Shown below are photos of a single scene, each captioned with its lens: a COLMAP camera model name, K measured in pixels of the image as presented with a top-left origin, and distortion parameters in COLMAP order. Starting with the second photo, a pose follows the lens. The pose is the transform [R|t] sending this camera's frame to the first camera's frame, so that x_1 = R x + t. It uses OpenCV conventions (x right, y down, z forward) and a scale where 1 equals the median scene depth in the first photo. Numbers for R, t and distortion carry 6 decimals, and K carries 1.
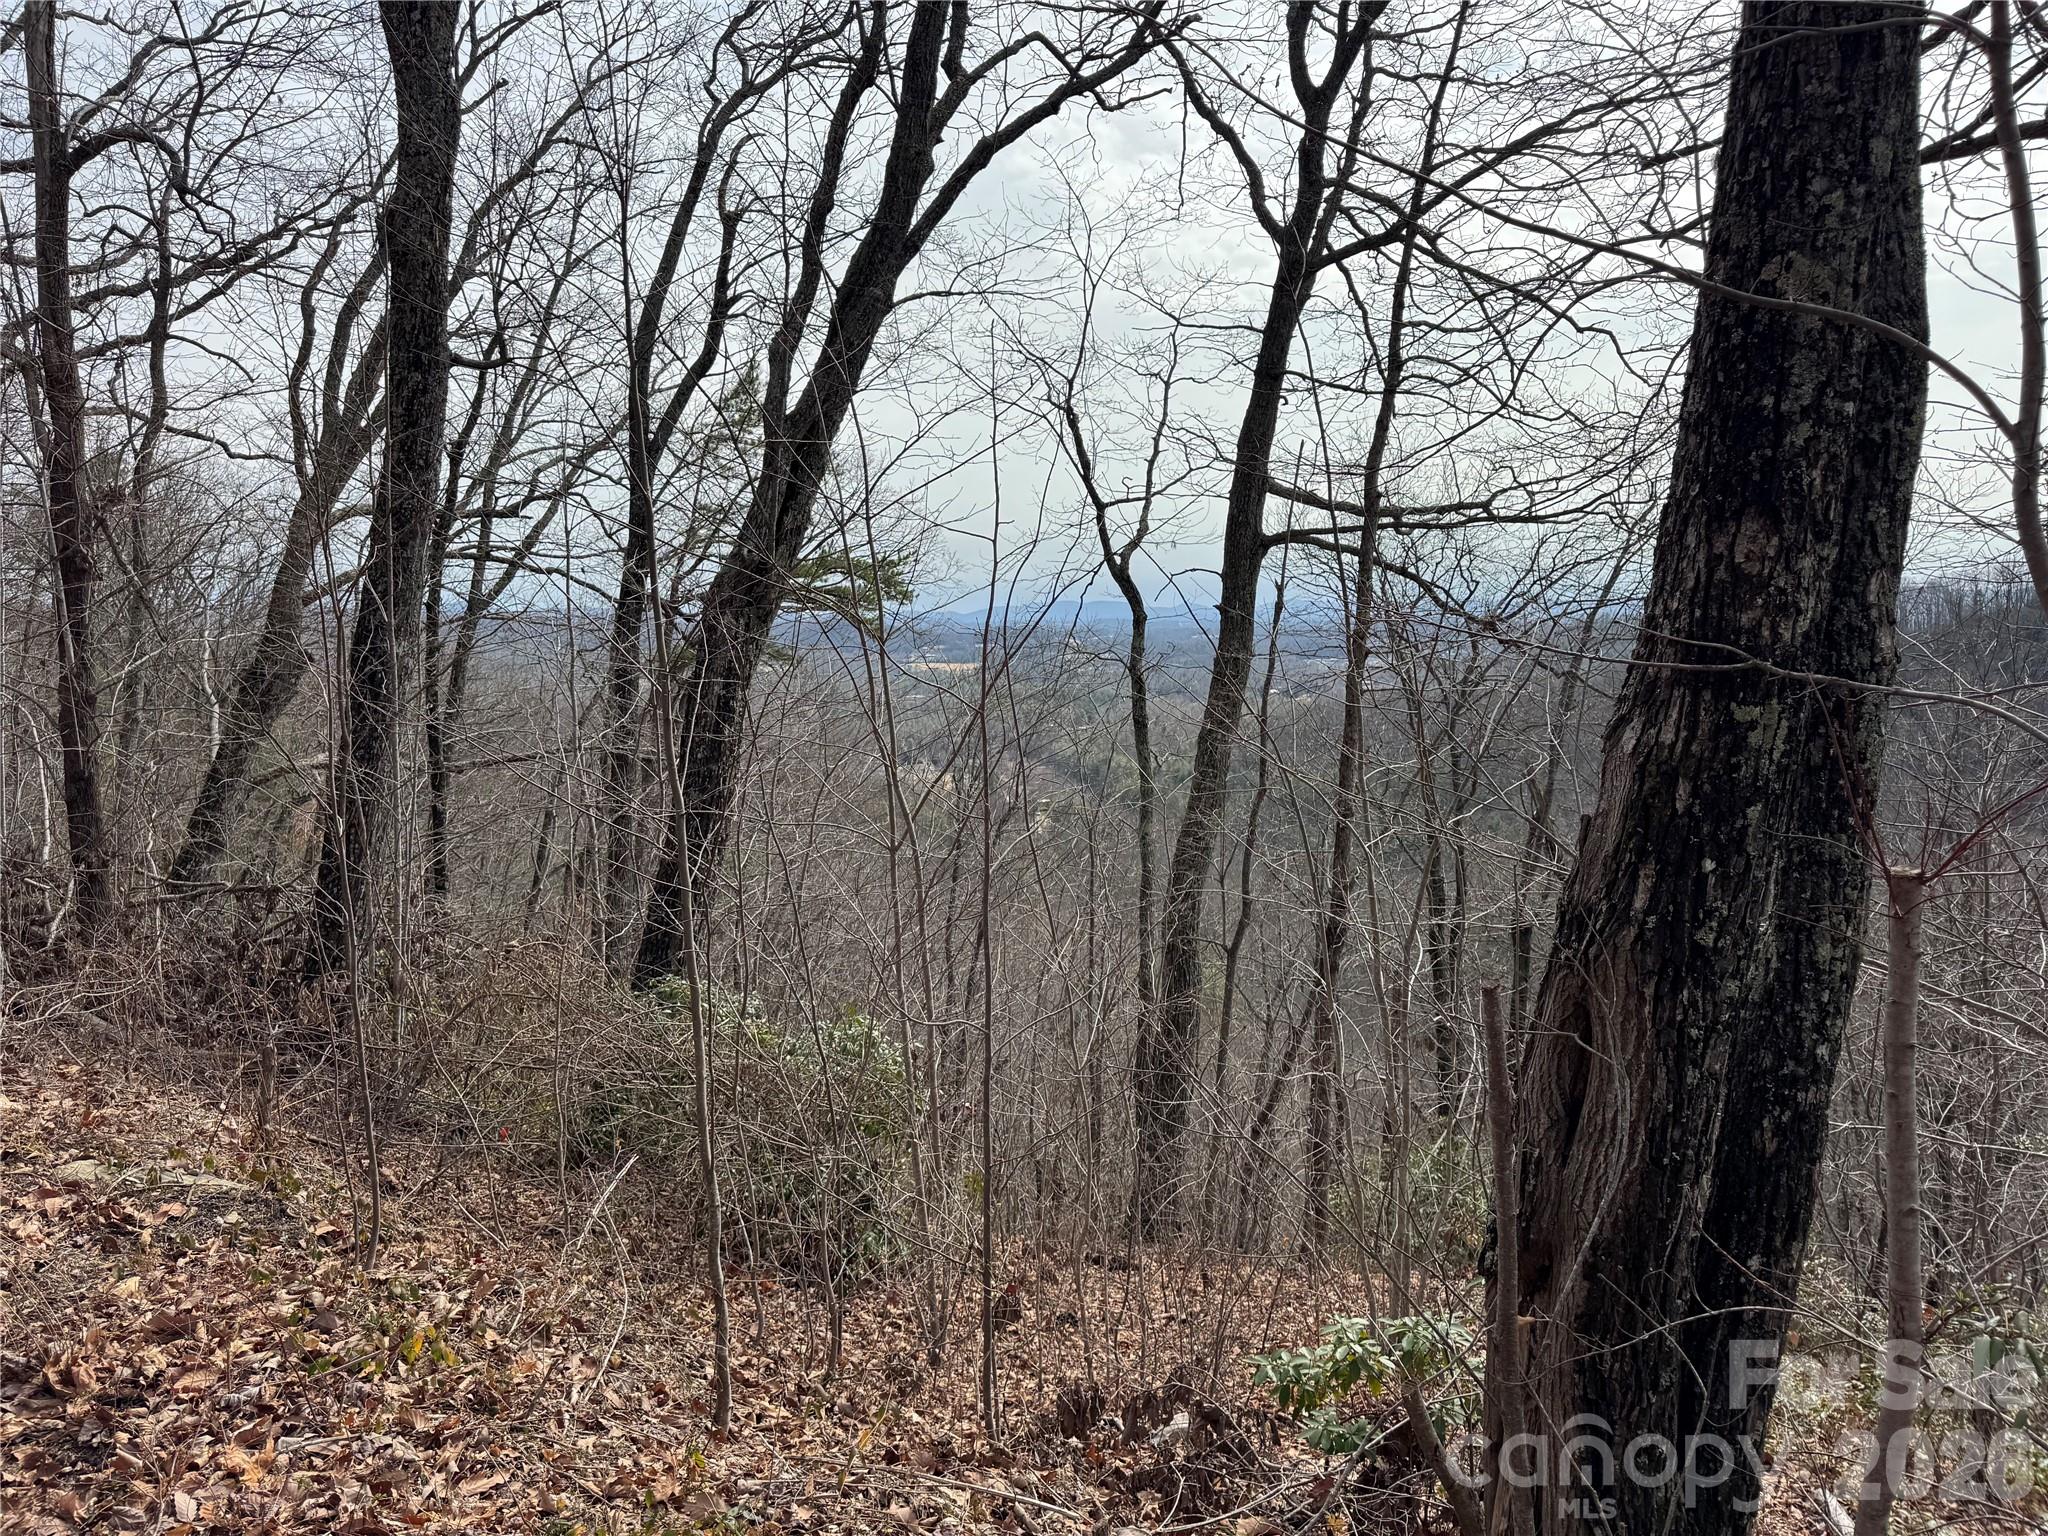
lens RADIAL K [[1392.4, 0, 1053.9], [0, 1392.4, 789.2], [0, 0, 1]] dist [0.016205, -0.020043]
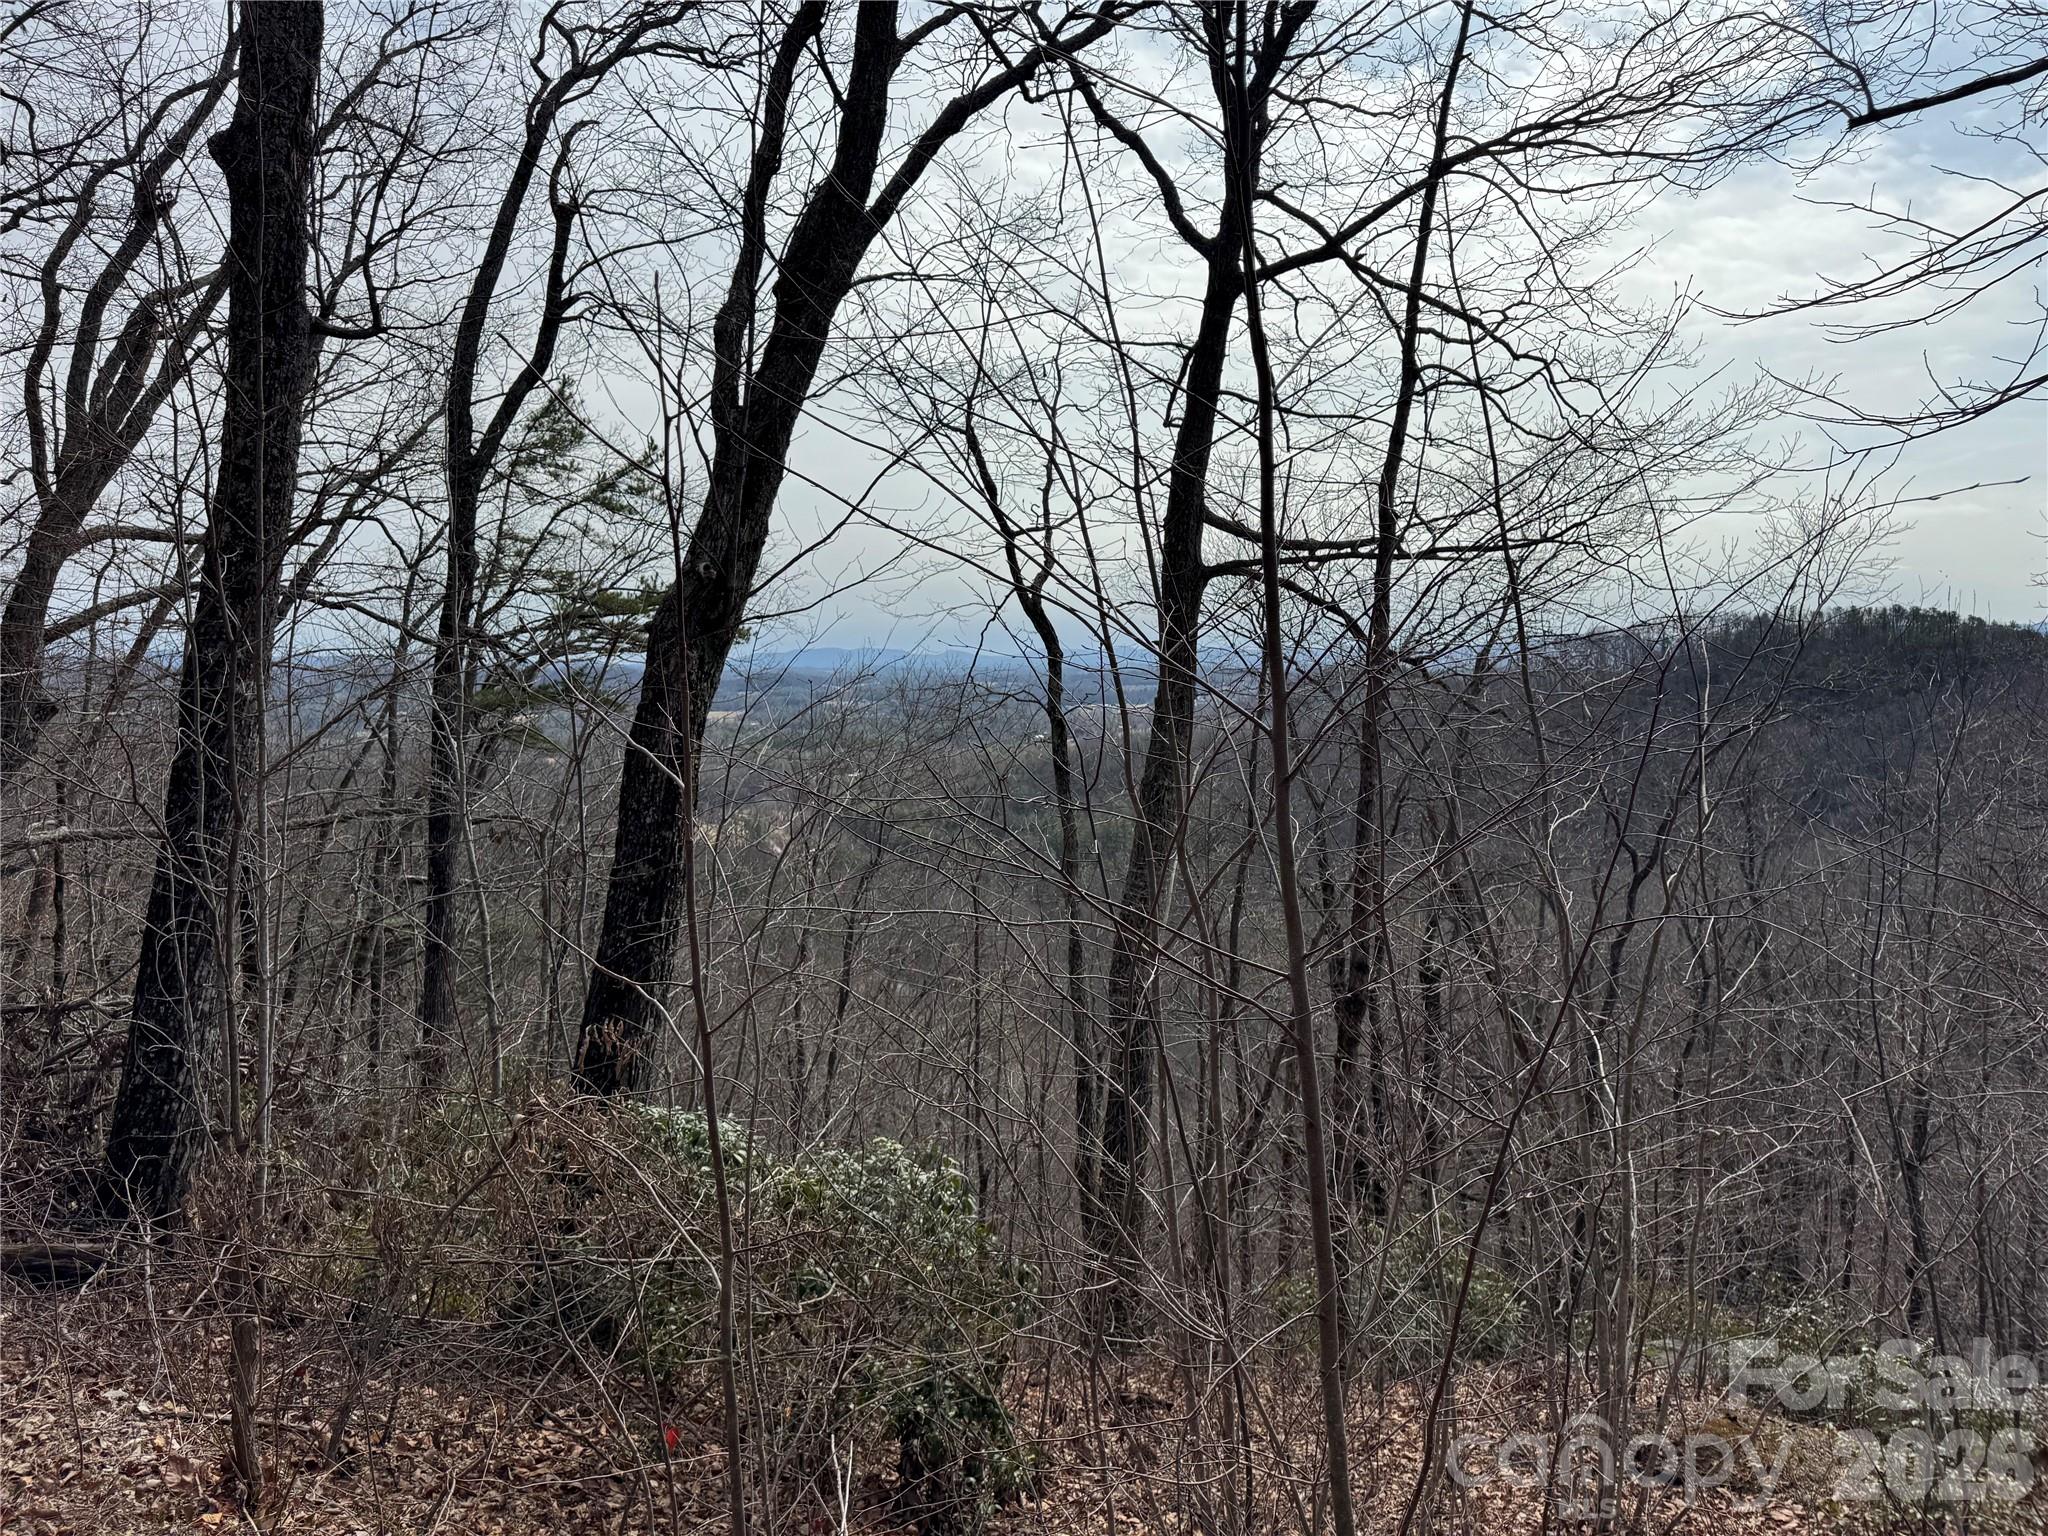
lens RADIAL K [[1392.4, 0, 1053.9], [0, 1392.4, 789.2], [0, 0, 1]] dist [0.016205, -0.020043]
pose [[0.985658, -0.018458, 0.167743, -0.095572], [0.024124, 0.999203, -0.031801, -0.006030], [-0.167022, 0.035391, 0.985318, 0.100510]]
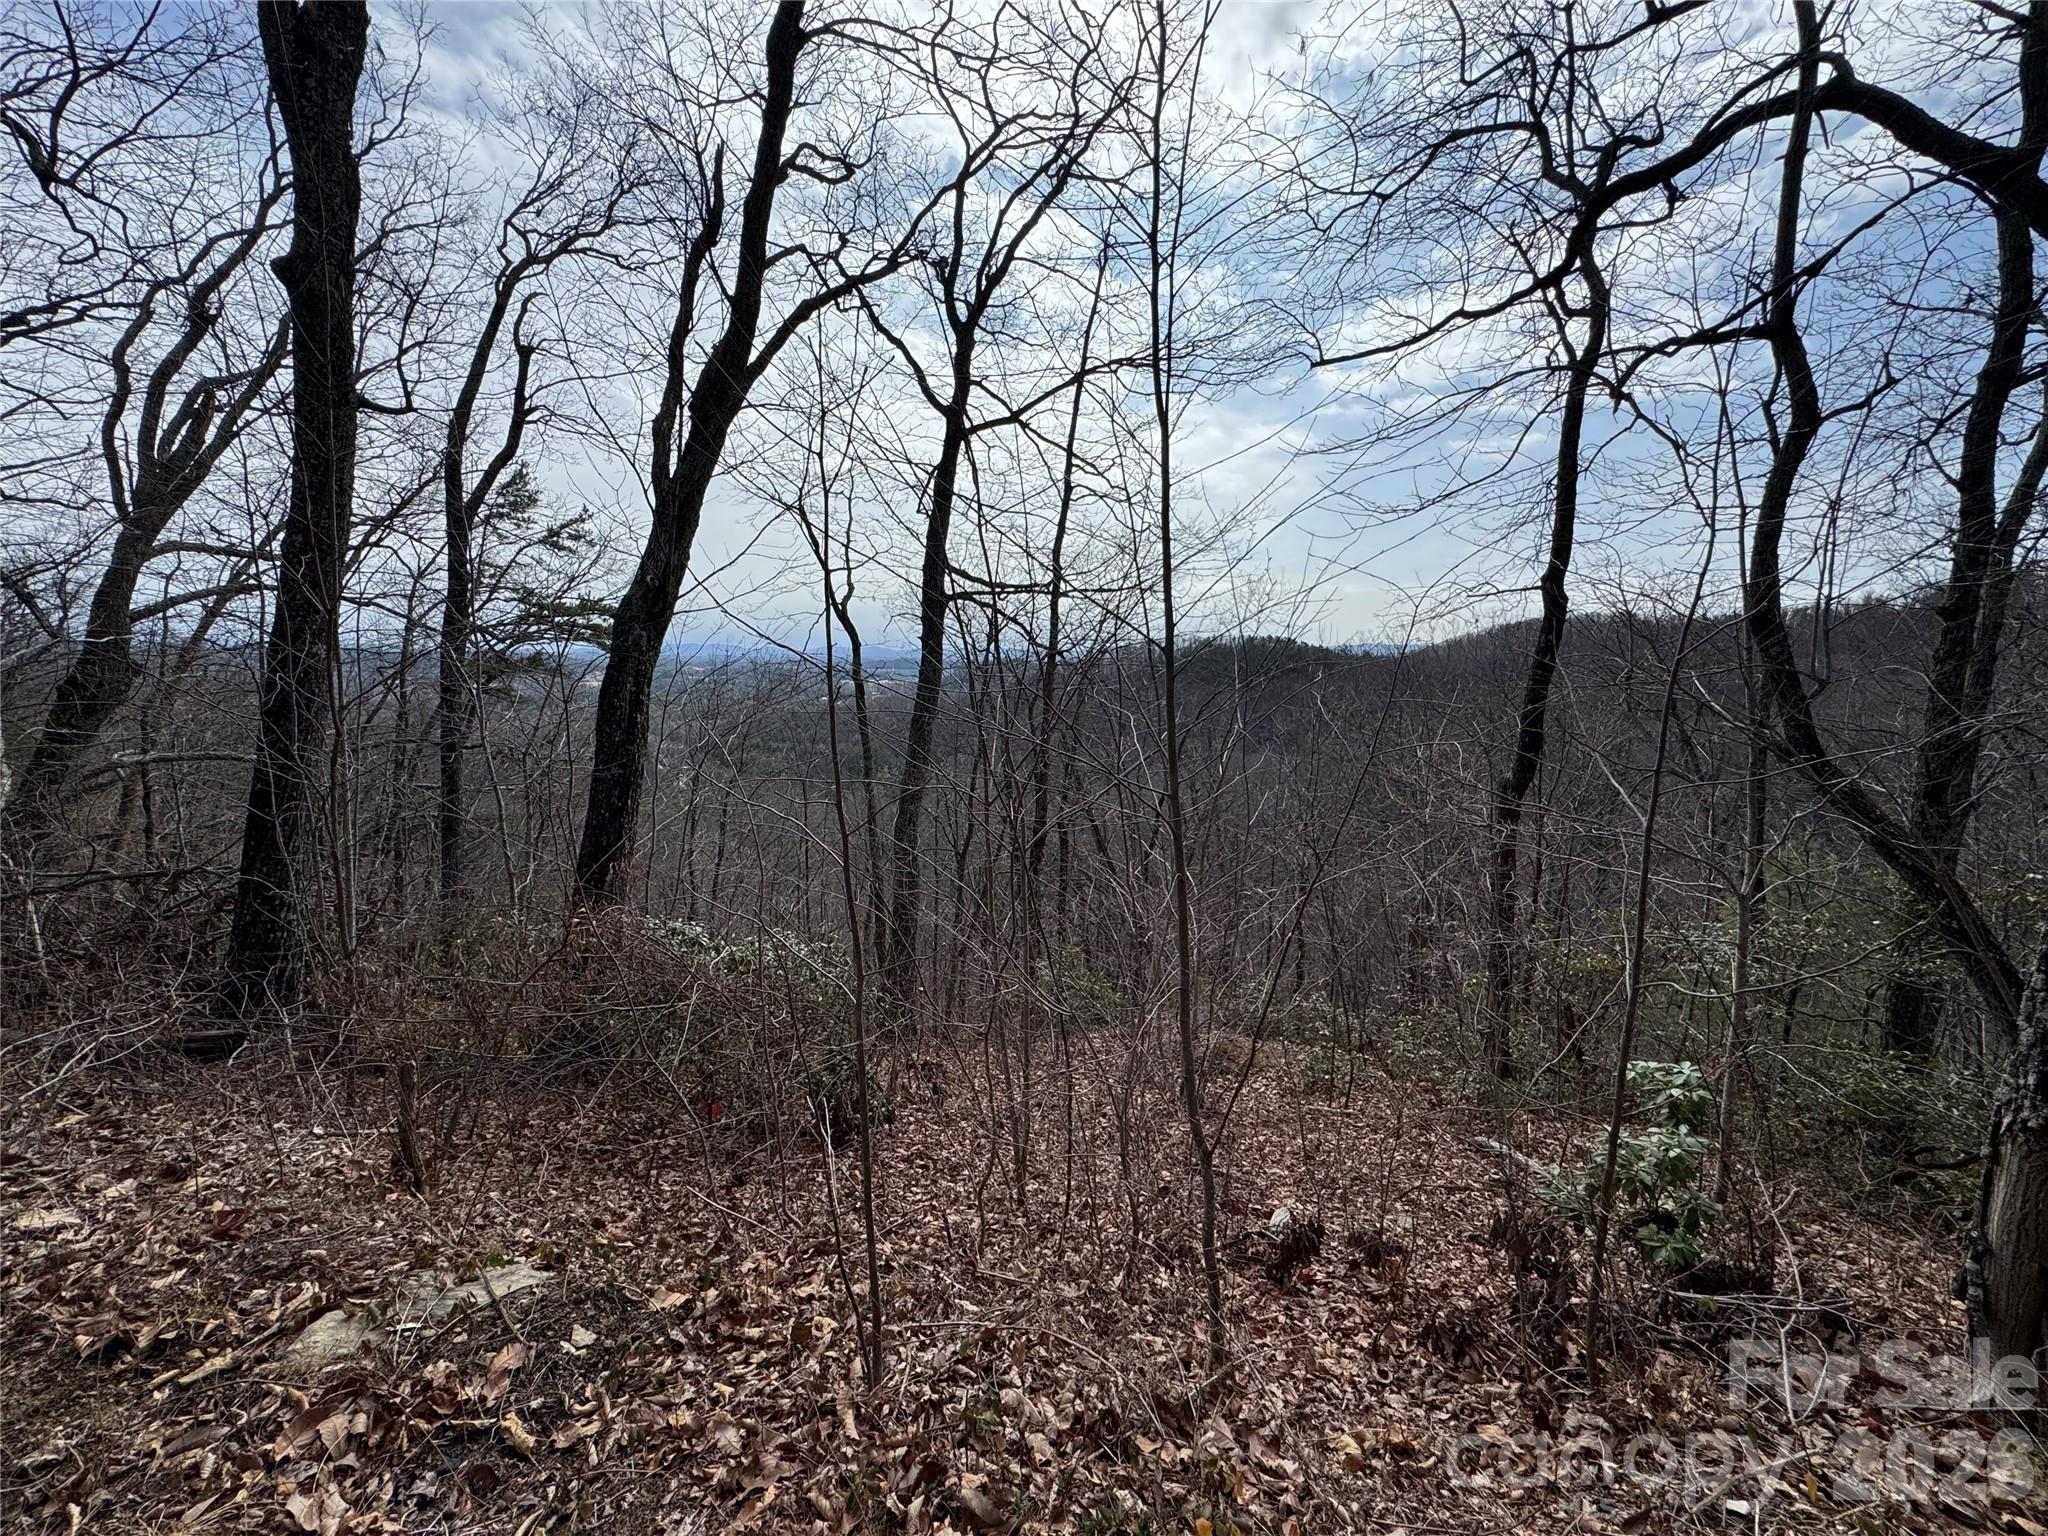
lens RADIAL K [[780.1, 0, 1024.0], [0, 780.1, 768.0], [0, 0, 1]] dist [-0.005955, 0.000295]
pose [[0.917936, -0.041557, 0.394547, -0.118219], [0.034253, 0.999087, 0.025541, -0.001087], [-0.395248, -0.009930, 0.918521, 0.117969]]
